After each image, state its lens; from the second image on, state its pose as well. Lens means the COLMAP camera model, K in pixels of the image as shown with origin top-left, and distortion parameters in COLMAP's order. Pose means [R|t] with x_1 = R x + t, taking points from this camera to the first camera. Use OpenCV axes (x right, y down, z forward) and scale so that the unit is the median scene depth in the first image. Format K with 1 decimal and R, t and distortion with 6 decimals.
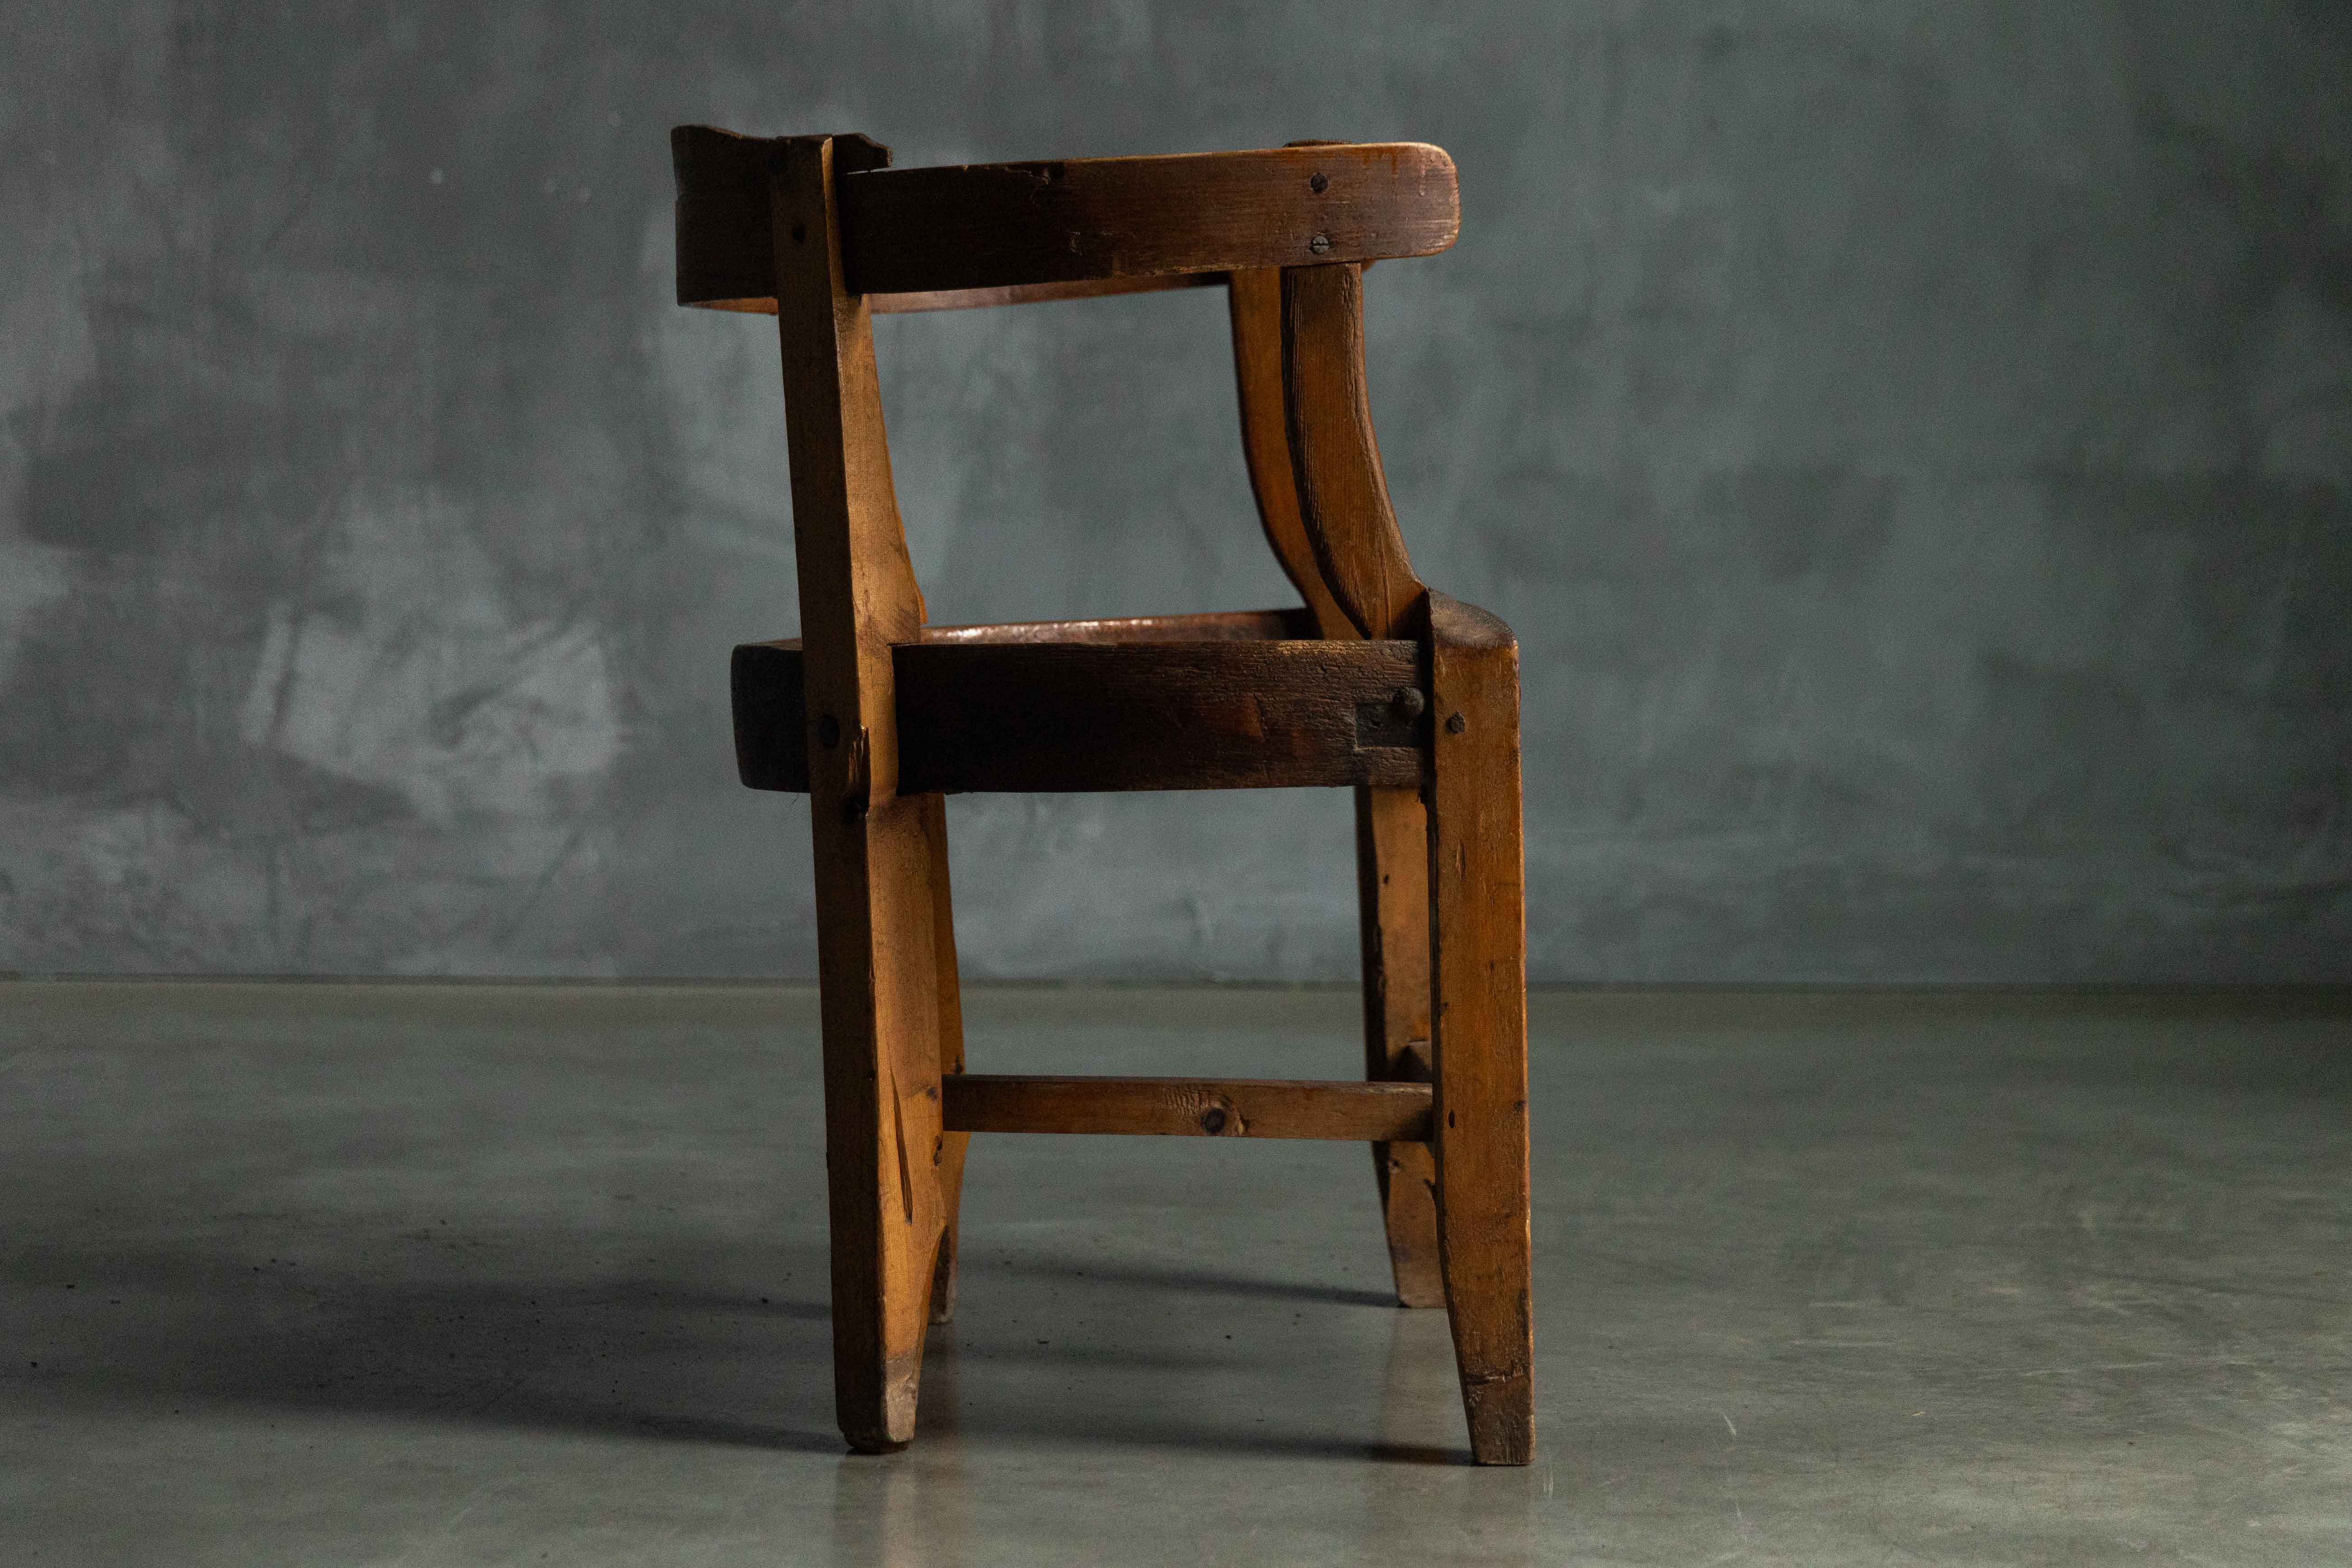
lens RADIAL K [[5287.3, 0, 1178.3], [0, 5287.3, 774.2], [0, 0, 1]] dist [0.014655, 0.000000]
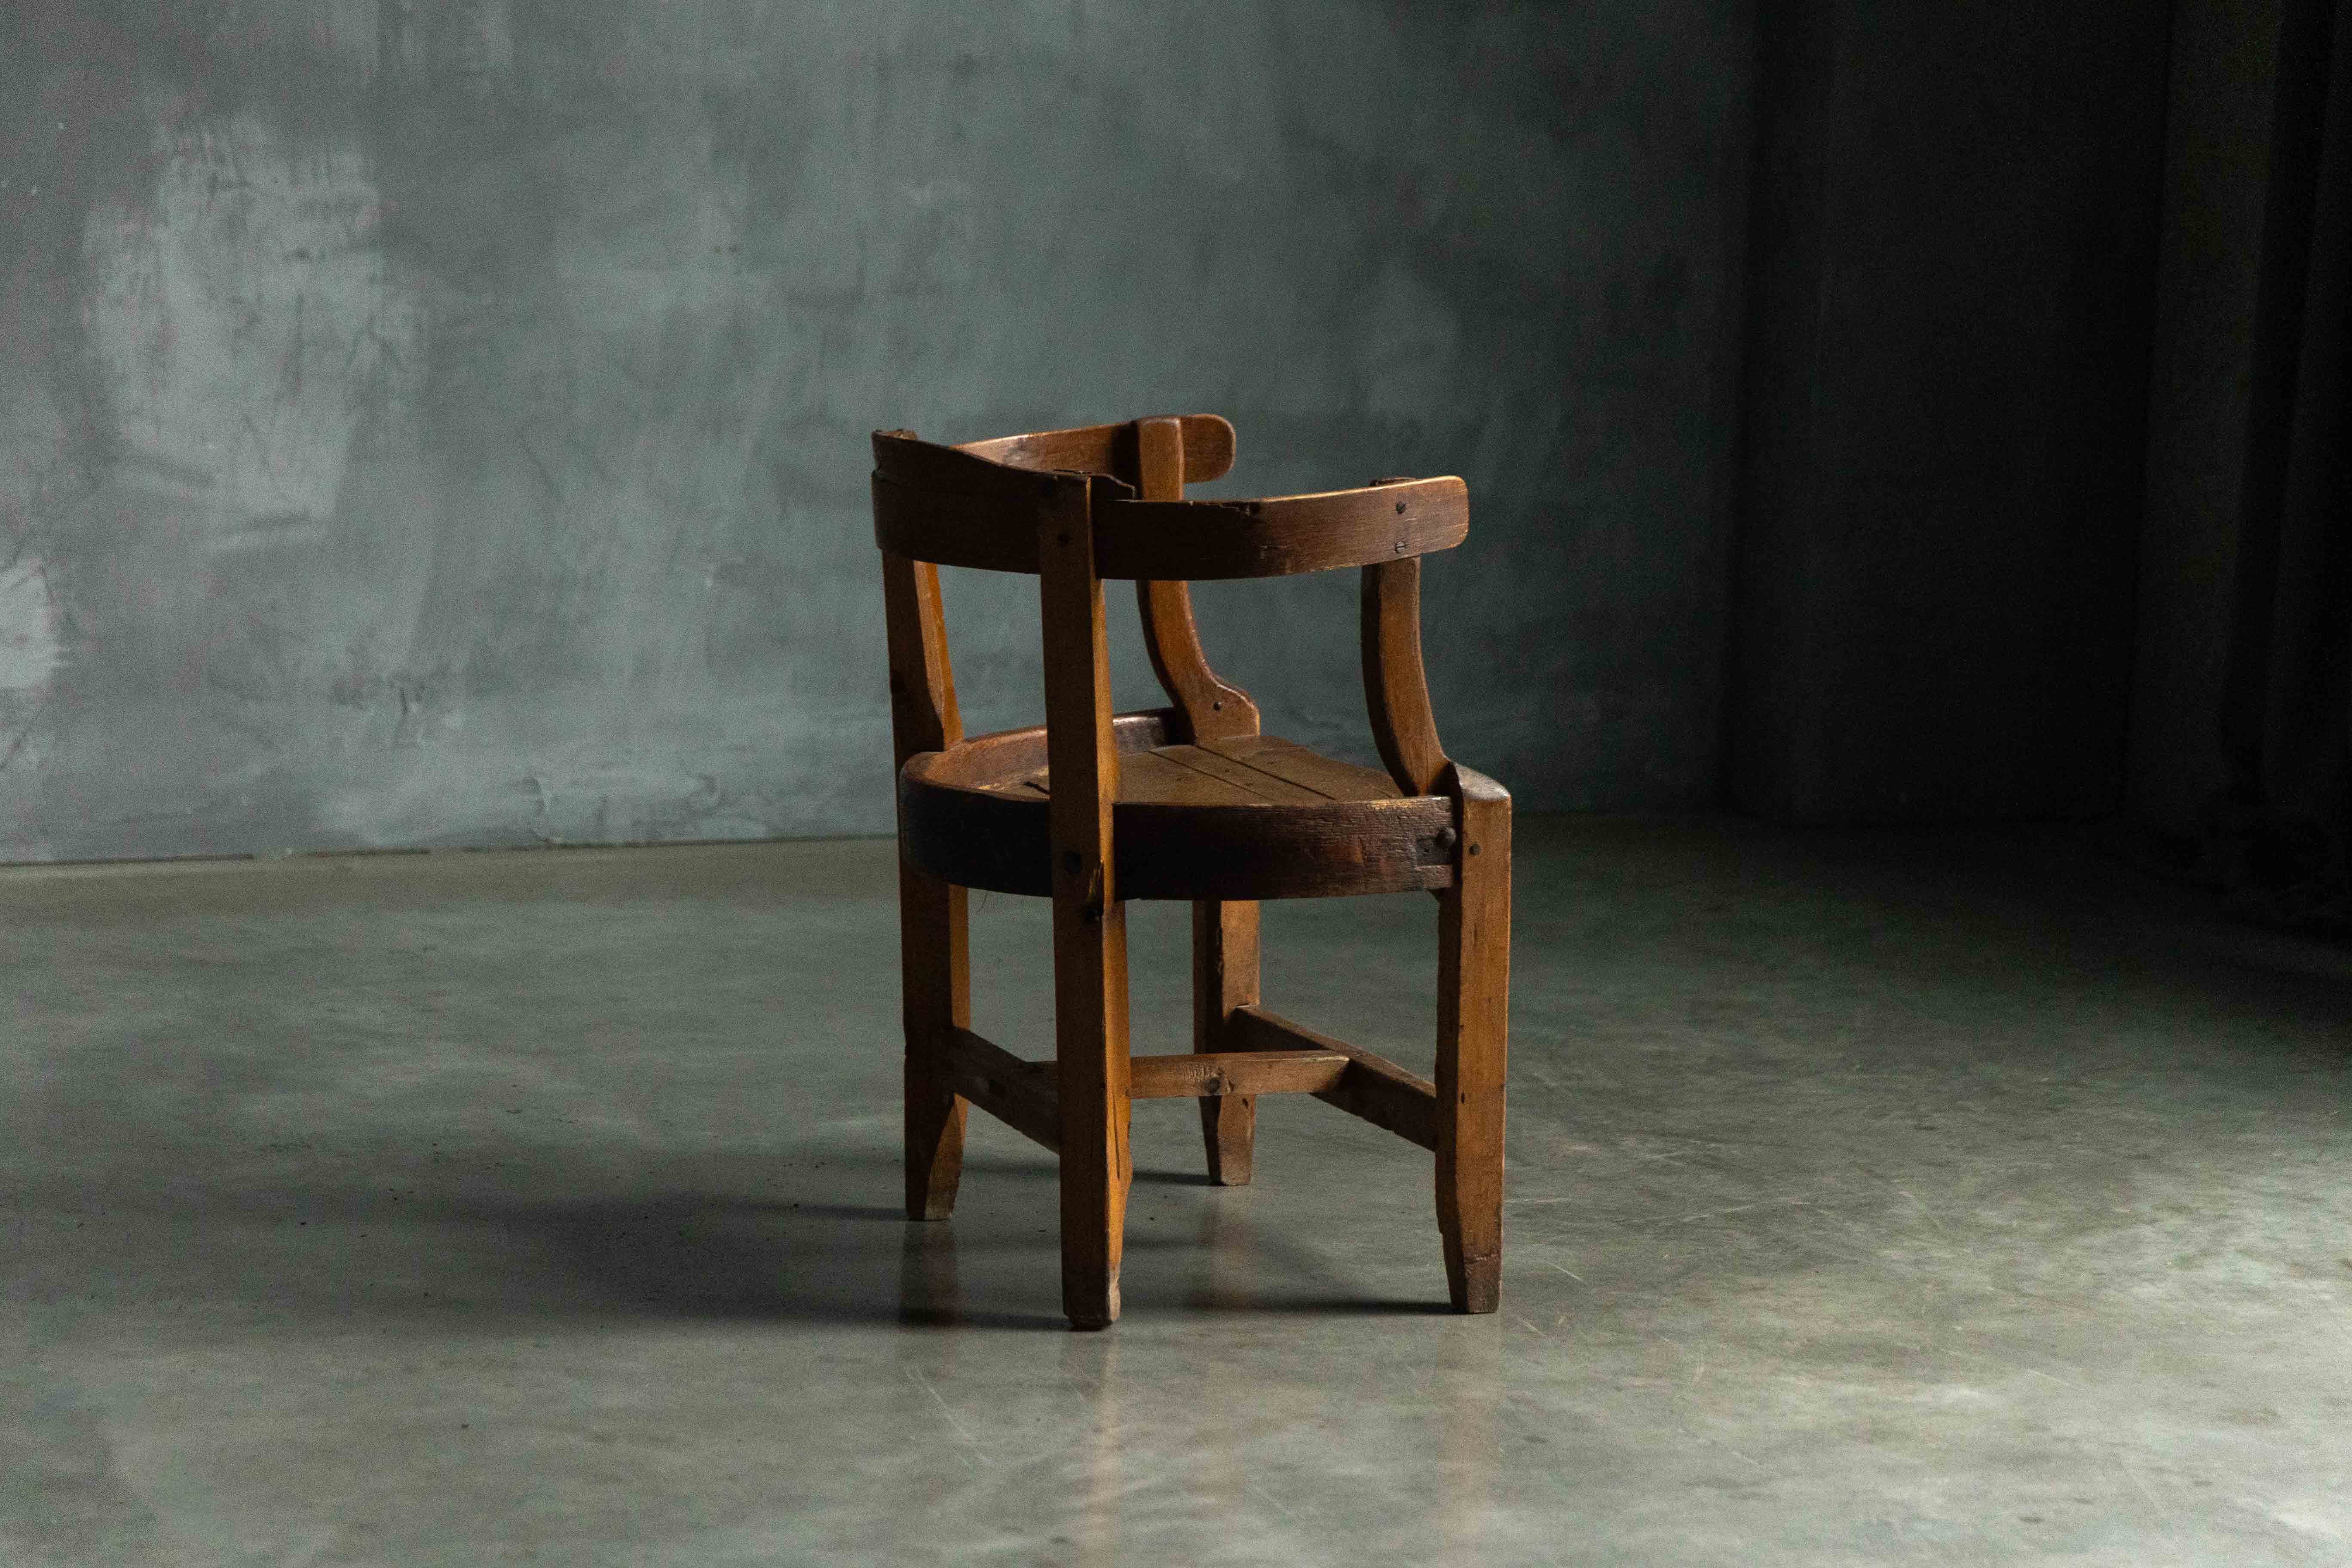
lens RADIAL K [[6815.6, 0, 1041.0], [0, 6815.6, 697.7], [0, 0, 1]] dist [0.015878, 0.000000]
pose [[0.928280, -0.031336, 0.370559, -0.464464], [-0.002777, 0.995832, 0.091166, -0.135868], [-0.371871, -0.085657, 0.924324, -0.466420]]
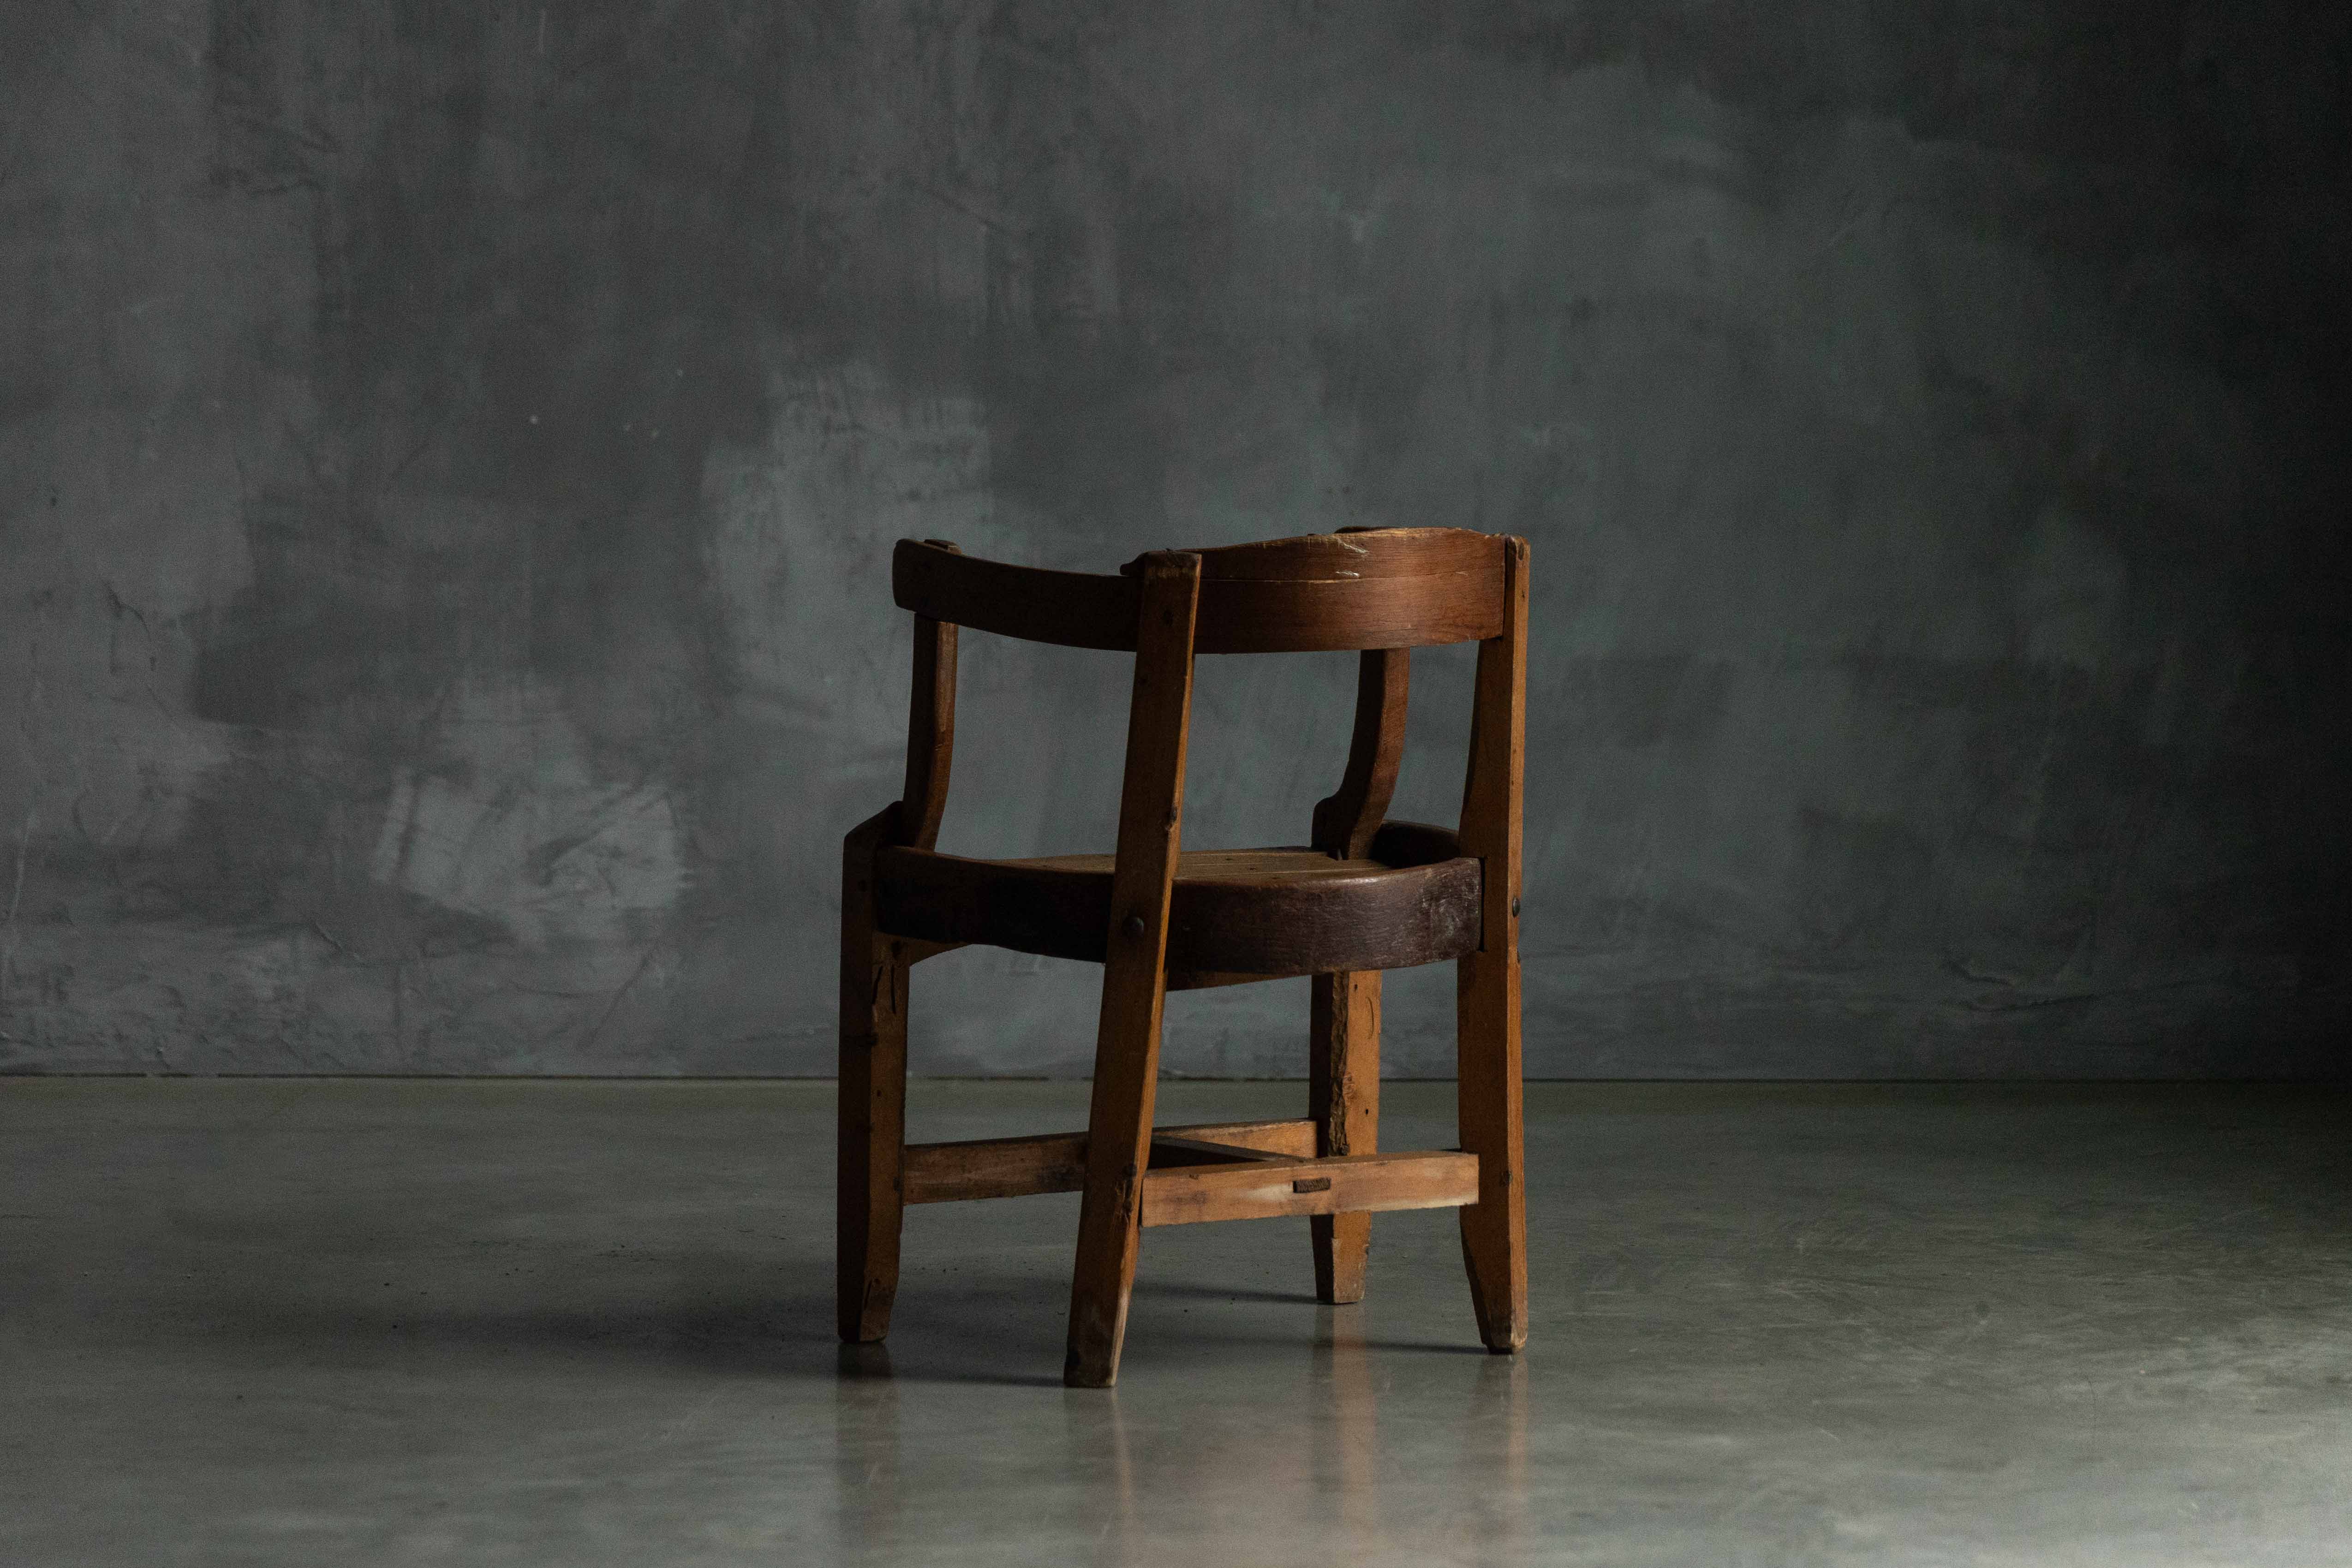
lens RADIAL K [[6815.3, 0, 1189.8], [0, 6815.3, 790.3], [0, 0, 1]] dist [0.015878, 0.000000]
pose [[0.999937, -0.002328, 0.011006, -0.006420], [0.002382, 0.999985, -0.004917, -0.019166], [-0.010995, 0.004943, 0.999927, -0.574613]]
